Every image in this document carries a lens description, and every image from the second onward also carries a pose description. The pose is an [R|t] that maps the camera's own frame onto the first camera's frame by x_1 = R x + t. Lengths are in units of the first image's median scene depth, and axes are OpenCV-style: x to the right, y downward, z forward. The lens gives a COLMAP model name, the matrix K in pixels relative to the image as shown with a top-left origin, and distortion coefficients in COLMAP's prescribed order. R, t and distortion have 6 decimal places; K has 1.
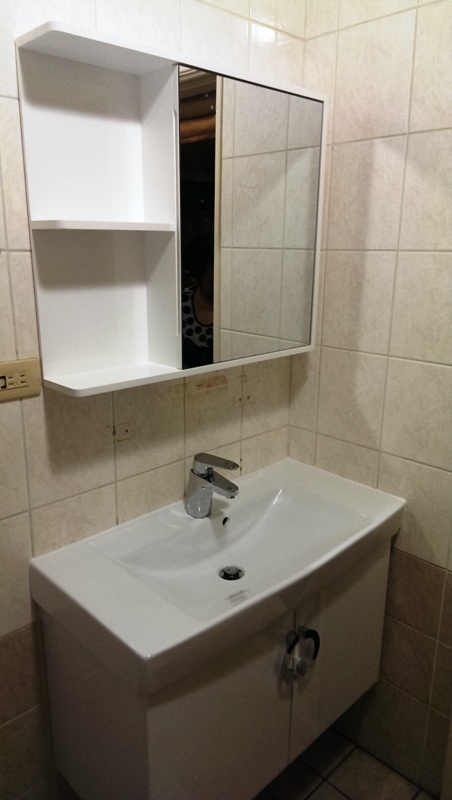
lens RADIAL K [[570.2, 0, 220.7], [0, 570.2, 396.0], [0, 0, 1]] dist [0.070442, -0.096948]
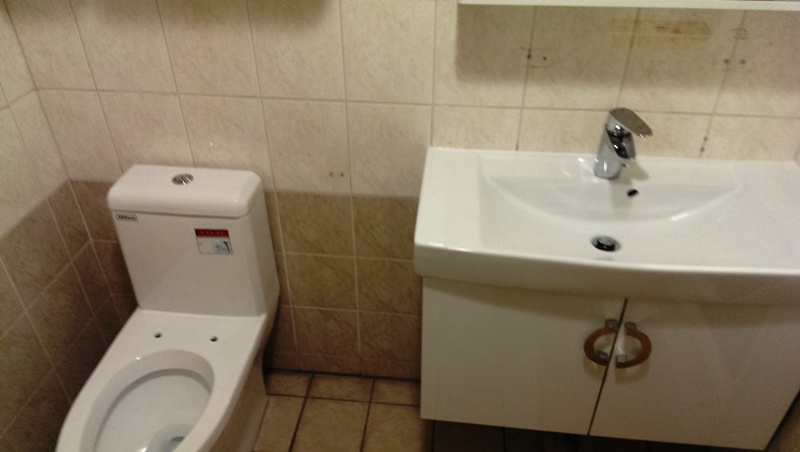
lens RADIAL K [[570.2, 0, 395.6], [0, 570.2, 227.7], [0, 0, 1]] dist [0.070442, -0.096948]
pose [[0.628615, 0.429750, -0.648196, 0.410613], [-0.189927, 0.893054, 0.407899, -0.030011], [0.754169, -0.133302, 0.643009, 0.155858]]
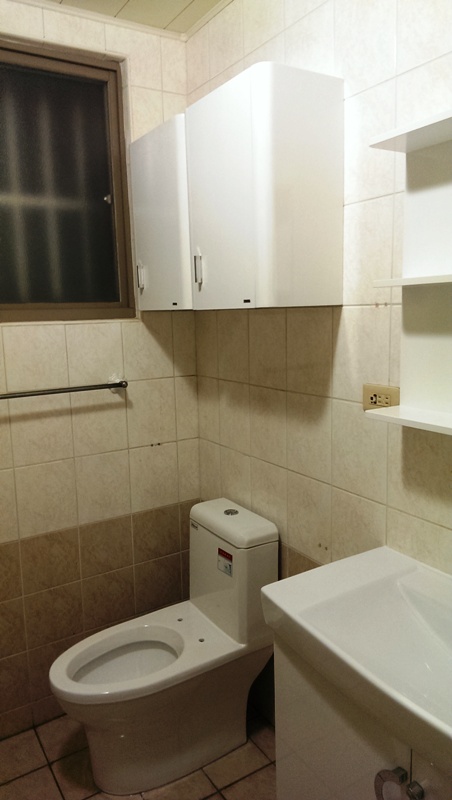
lens RADIAL K [[570.2, 0, 220.6], [0, 570.2, 400.7], [0, 0, 1]] dist [0.070442, -0.096948]
pose [[-0.224873, 0.154245, -0.962102, 0.816334], [-0.228925, 0.951390, 0.206034, -0.173740], [0.947114, 0.266581, -0.178632, 0.718749]]
